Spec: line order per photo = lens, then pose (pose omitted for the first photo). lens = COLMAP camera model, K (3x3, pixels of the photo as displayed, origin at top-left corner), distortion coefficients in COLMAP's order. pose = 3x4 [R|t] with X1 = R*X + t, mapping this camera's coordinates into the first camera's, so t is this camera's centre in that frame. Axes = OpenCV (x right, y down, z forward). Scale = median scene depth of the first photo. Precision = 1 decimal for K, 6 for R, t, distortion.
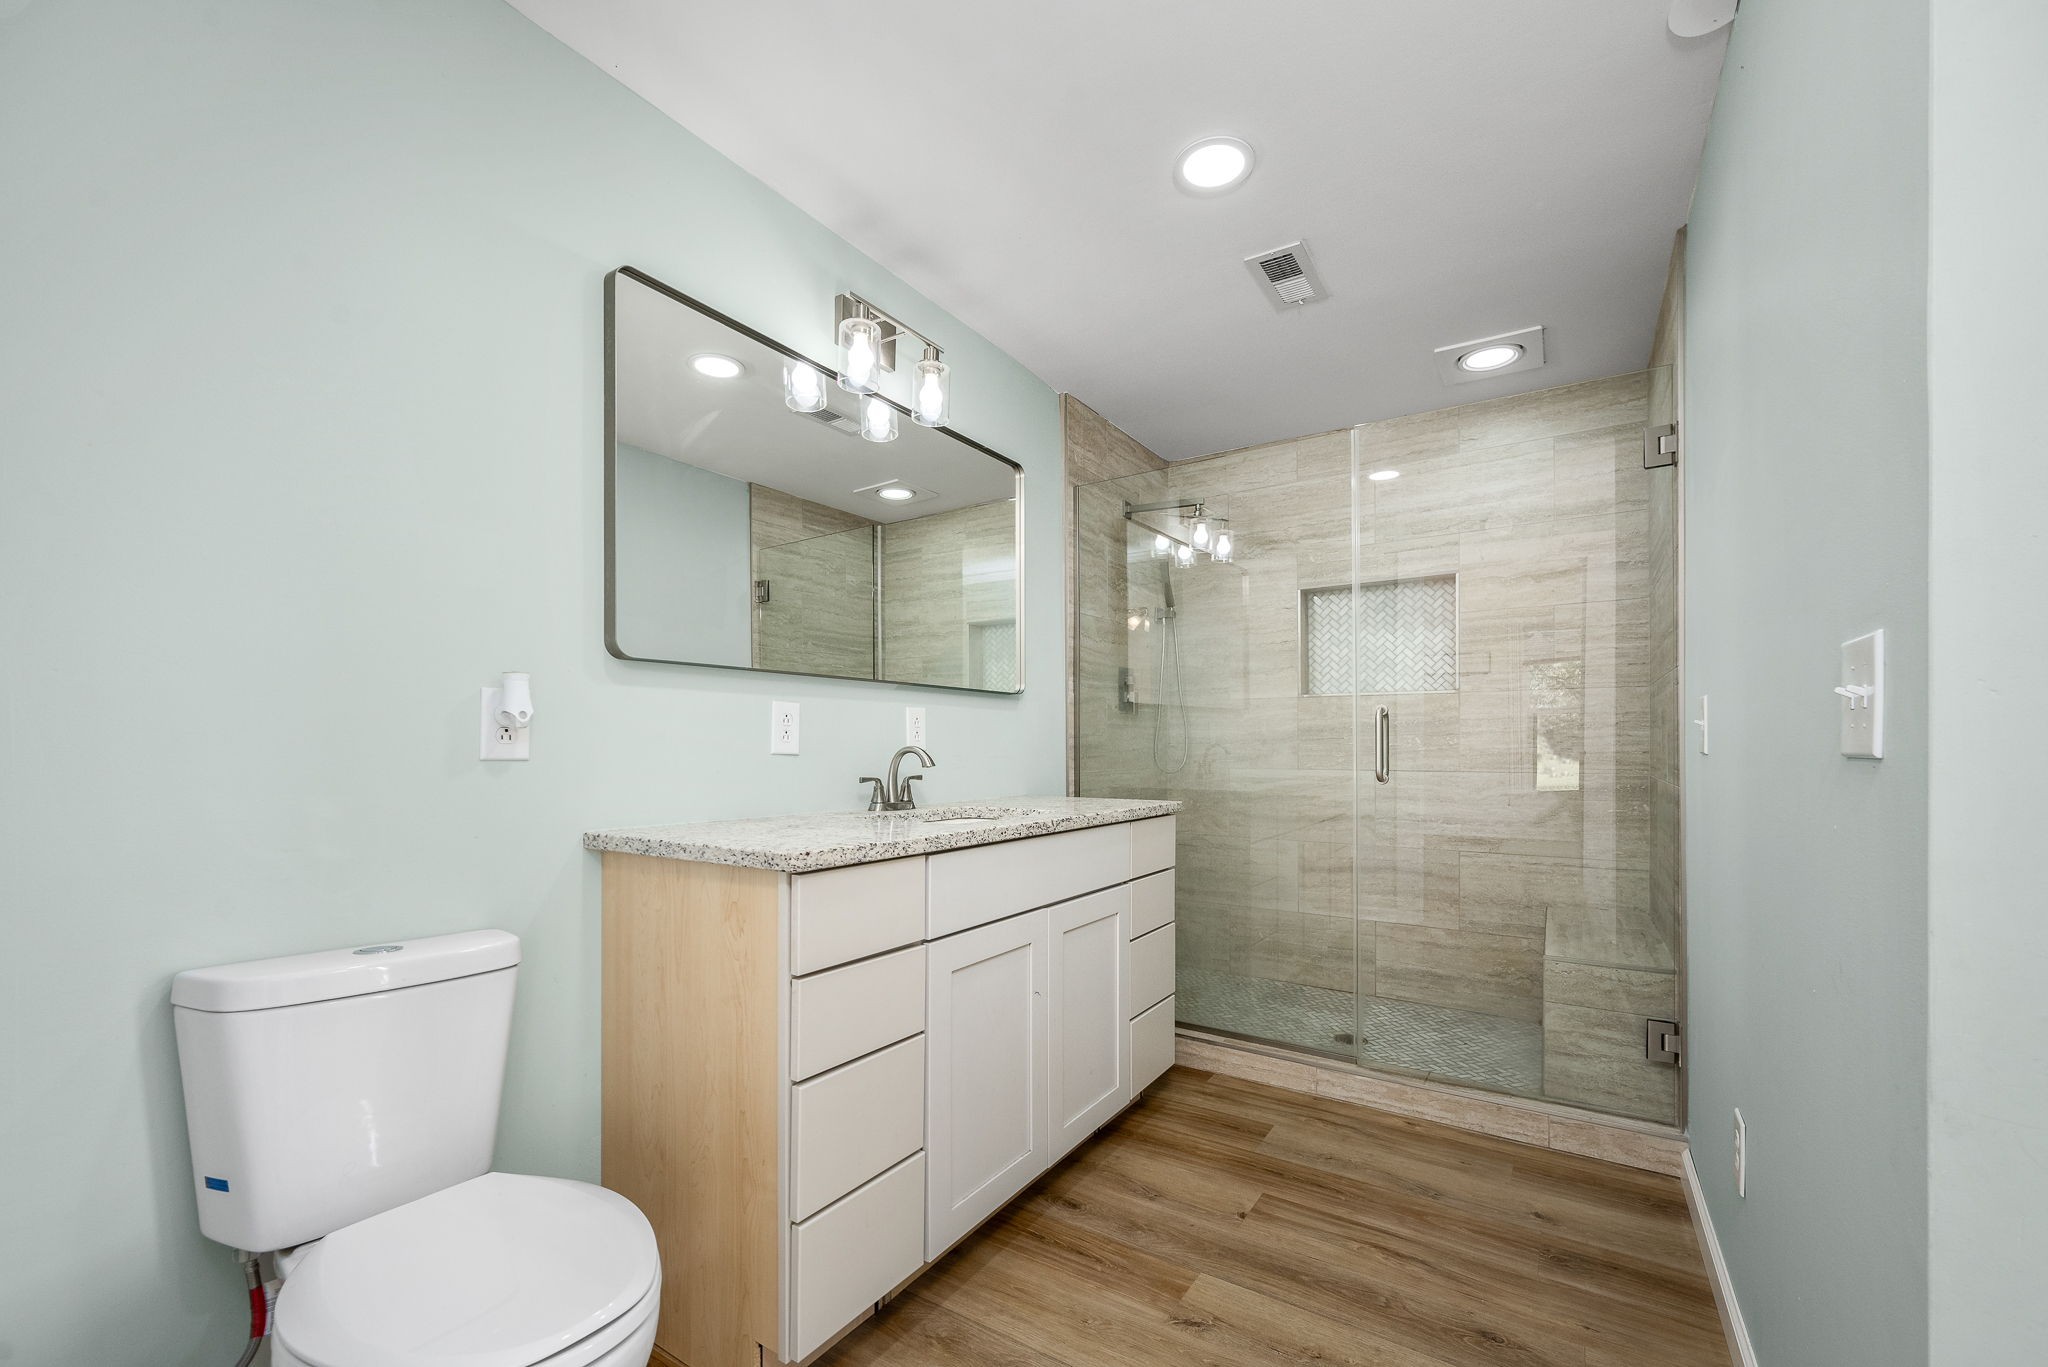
lens RADIAL K [[830.4, 0, 1012.6], [0, 830.4, 744.2], [0, 0, 1]] dist [0.000920, -0.000522]
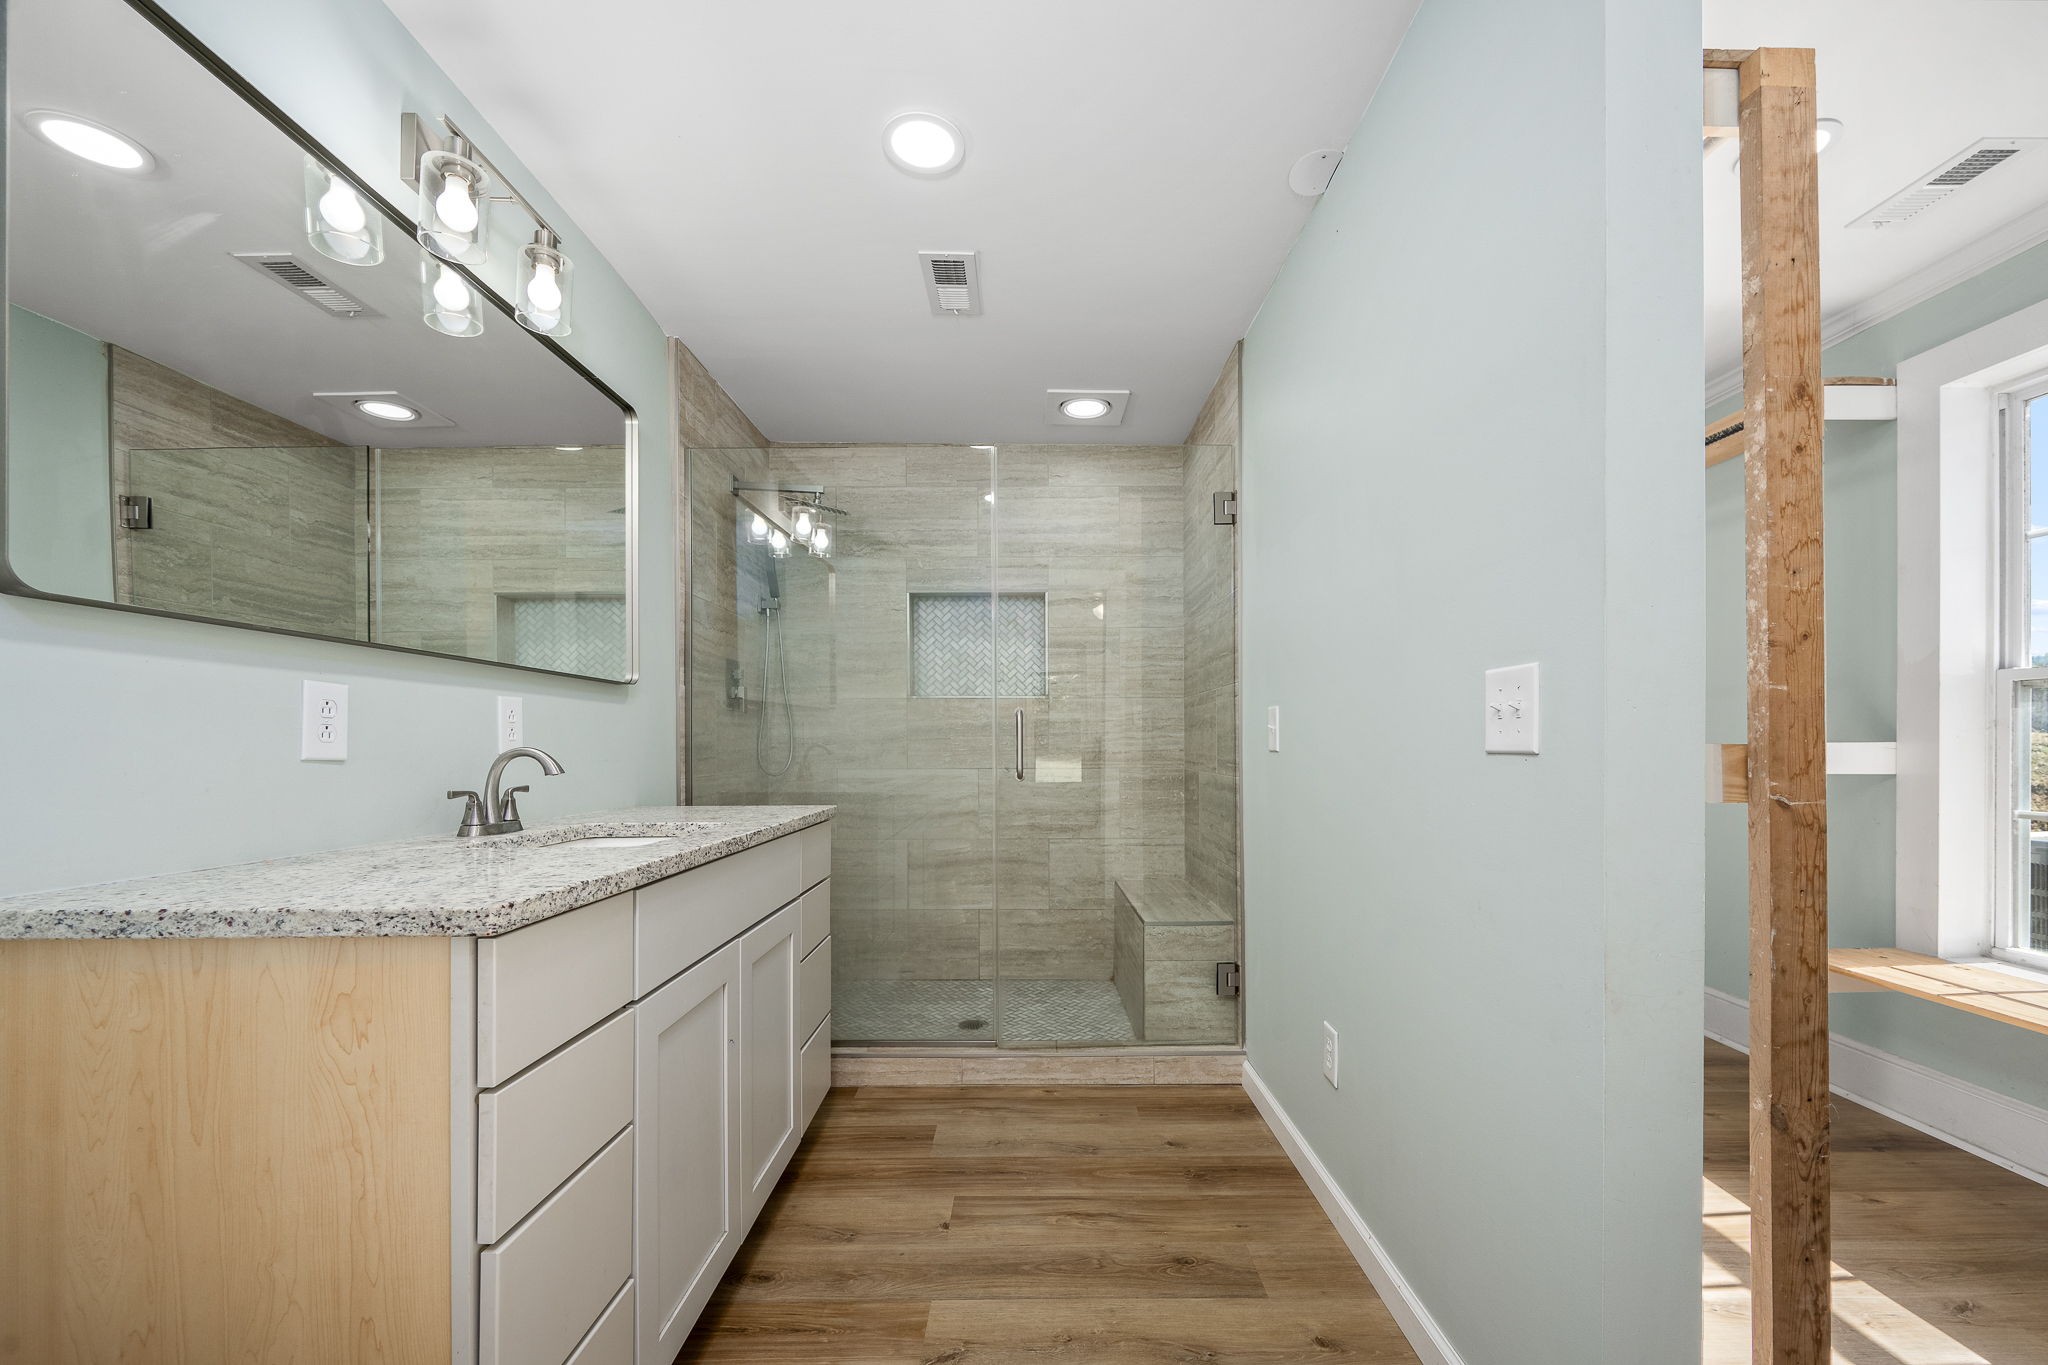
lens RADIAL K [[830.4, 0, 1037.5], [0, 830.4, 741.3], [0, 0, 1]] dist [0.000920, -0.000522]
pose [[0.827621, 0.000522, 0.561287, -0.141241], [0.001692, 0.999993, -0.003425, 0.000025], [-0.561285, 0.003784, 0.827614, 0.098248]]
